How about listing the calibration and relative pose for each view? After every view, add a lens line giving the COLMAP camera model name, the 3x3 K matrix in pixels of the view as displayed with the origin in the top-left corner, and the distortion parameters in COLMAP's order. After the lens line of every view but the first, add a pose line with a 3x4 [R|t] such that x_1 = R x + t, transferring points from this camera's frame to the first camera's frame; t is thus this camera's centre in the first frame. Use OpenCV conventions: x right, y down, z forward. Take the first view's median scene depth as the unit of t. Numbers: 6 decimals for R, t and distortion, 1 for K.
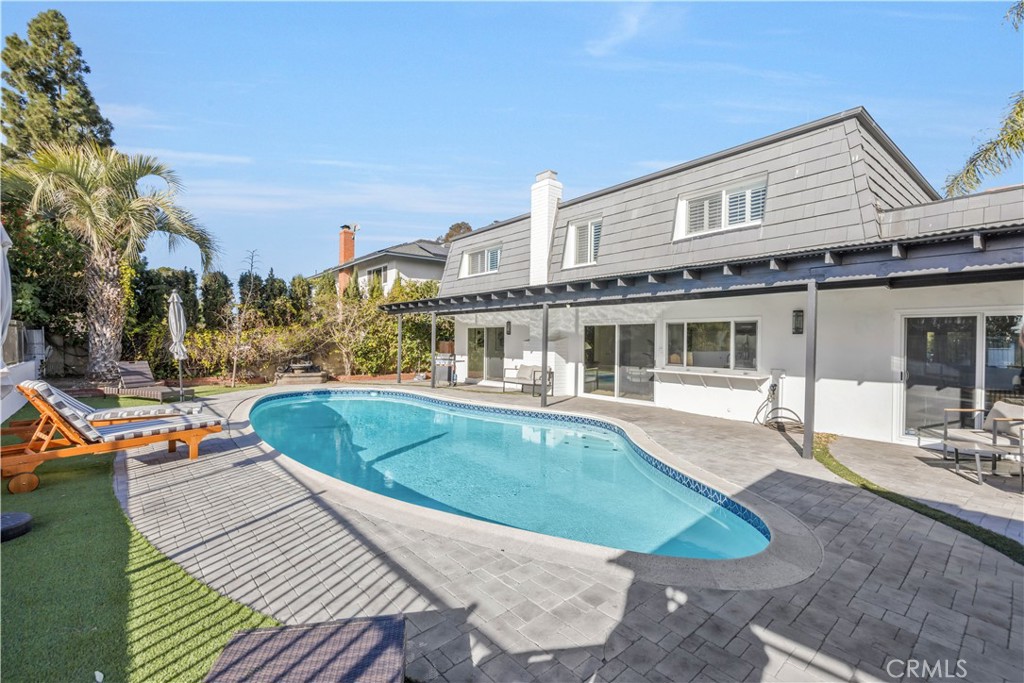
lens RADIAL K [[417.7, 0, 512.0], [0, 417.7, 341.5], [0, 0, 1]] dist [-0.000617, -0.000055]
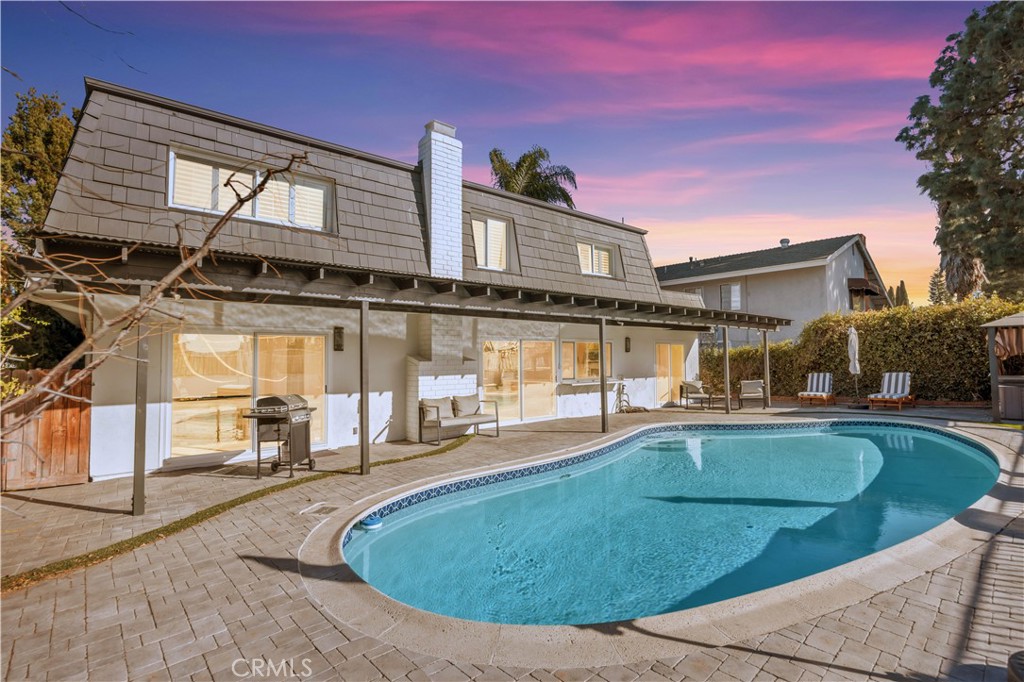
lens RADIAL K [[502.1, 0, 512.0], [0, 502.1, 341.0], [0, 0, 1]] dist [0.000170, -0.000012]
pose [[-0.050789, 0.018618, 0.998536, -0.764026], [0.012251, 0.999763, -0.018018, -0.019725], [-0.998634, 0.011318, -0.051006, 0.969340]]
